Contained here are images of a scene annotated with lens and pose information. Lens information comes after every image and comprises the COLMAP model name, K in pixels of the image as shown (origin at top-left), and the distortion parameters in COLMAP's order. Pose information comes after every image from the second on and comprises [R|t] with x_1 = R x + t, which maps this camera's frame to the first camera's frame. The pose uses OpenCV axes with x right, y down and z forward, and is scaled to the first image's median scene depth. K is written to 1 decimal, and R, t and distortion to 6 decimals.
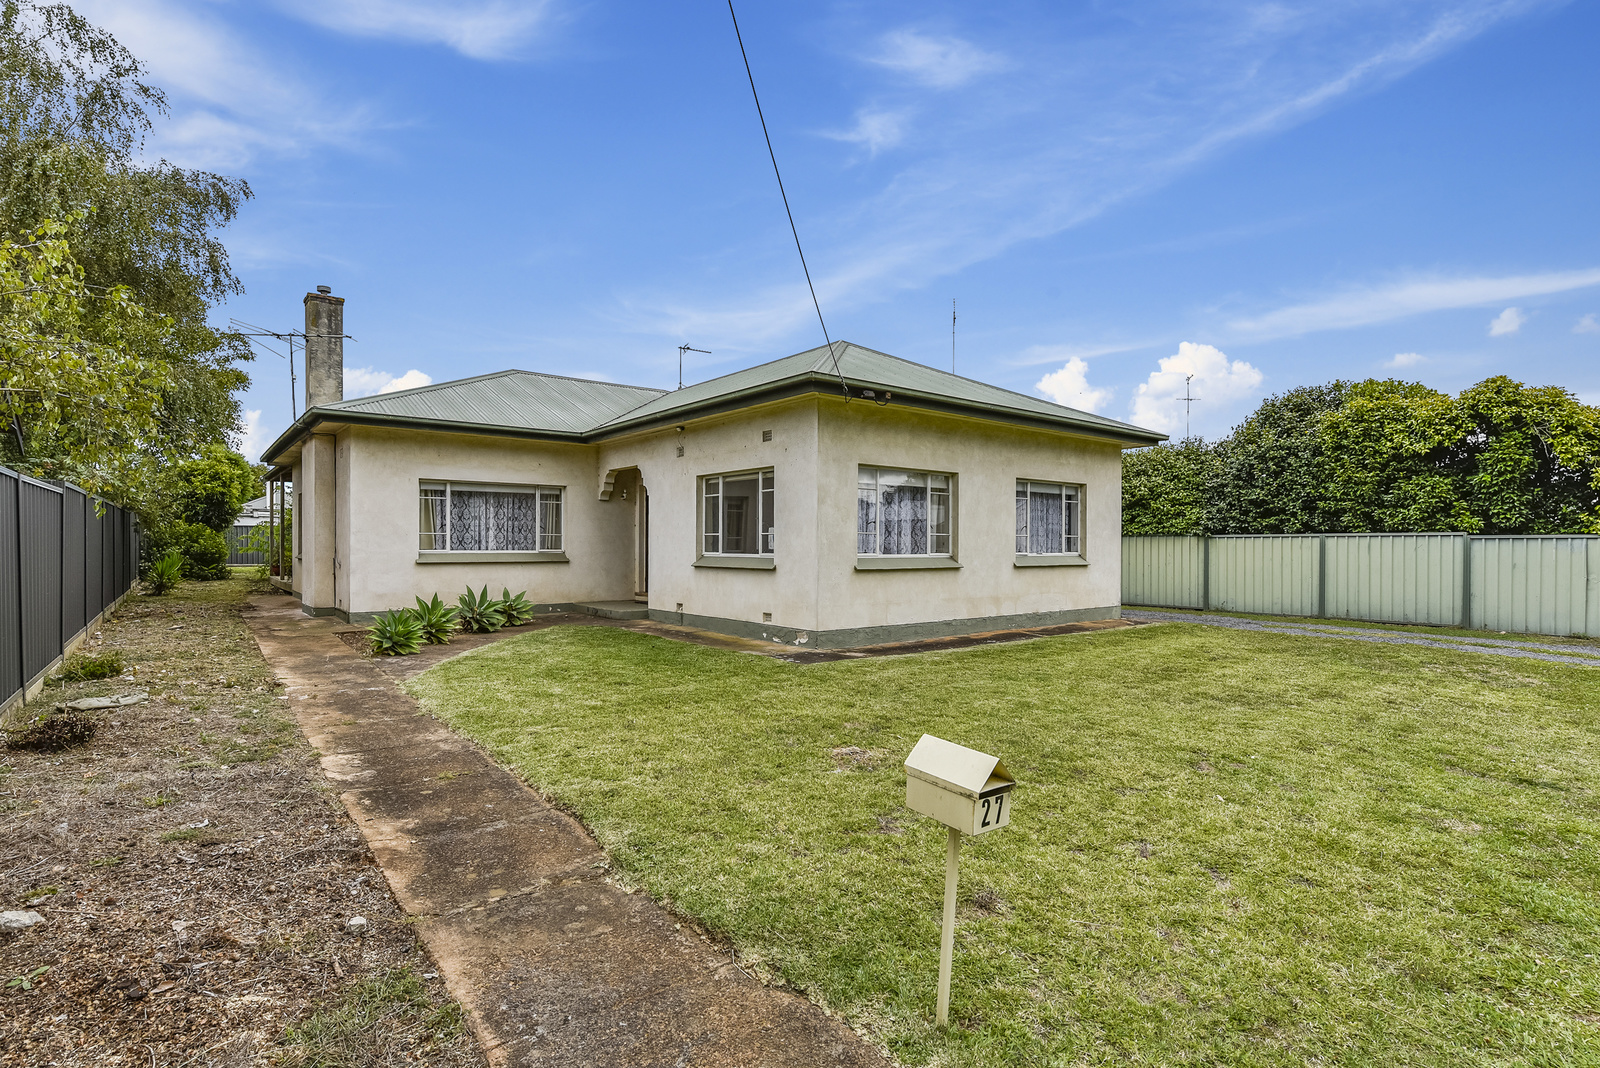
lens RADIAL K [[794.3, 0, 800.0], [0, 794.3, 534.0], [0, 0, 1]] dist [0.026286, 0.000067]
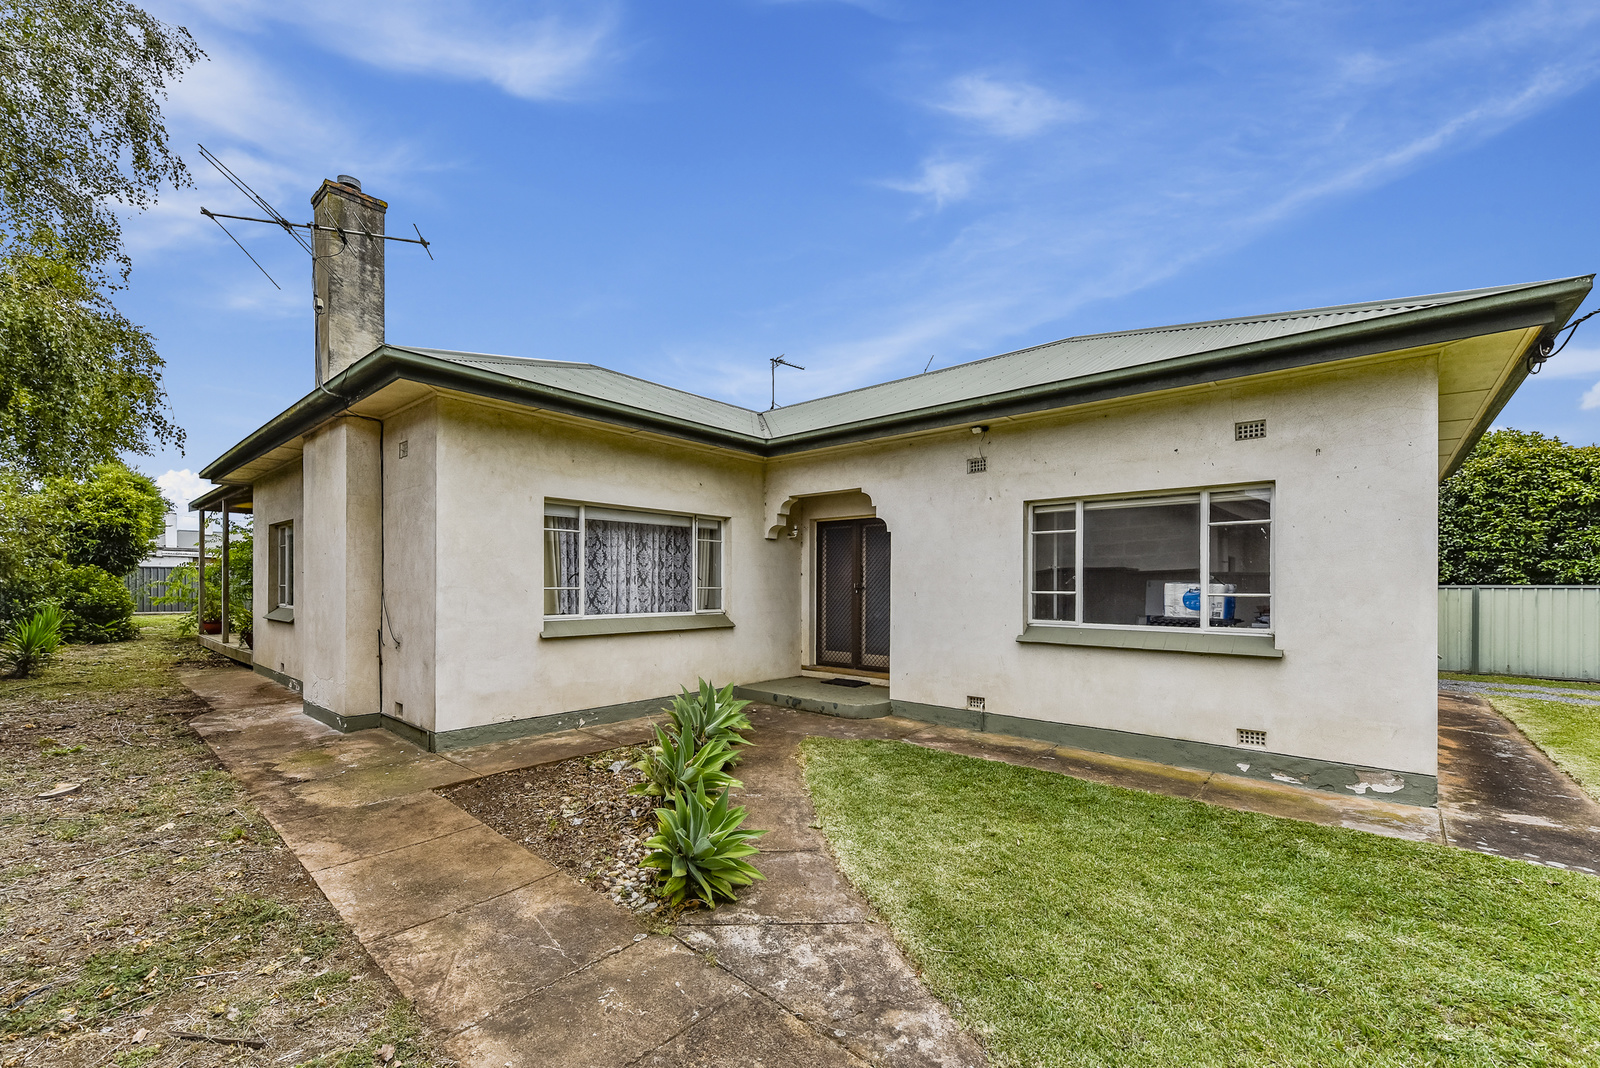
lens RADIAL K [[650.6, 0, 799.8], [0, 650.6, 576.7], [0, 0, 1]] dist [0.013170, 0.000218]
pose [[0.981645, 0.003444, 0.190688, -0.353891], [-0.004108, 0.999987, 0.003089, -0.011098], [-0.190675, -0.003816, 0.981646, 0.448278]]
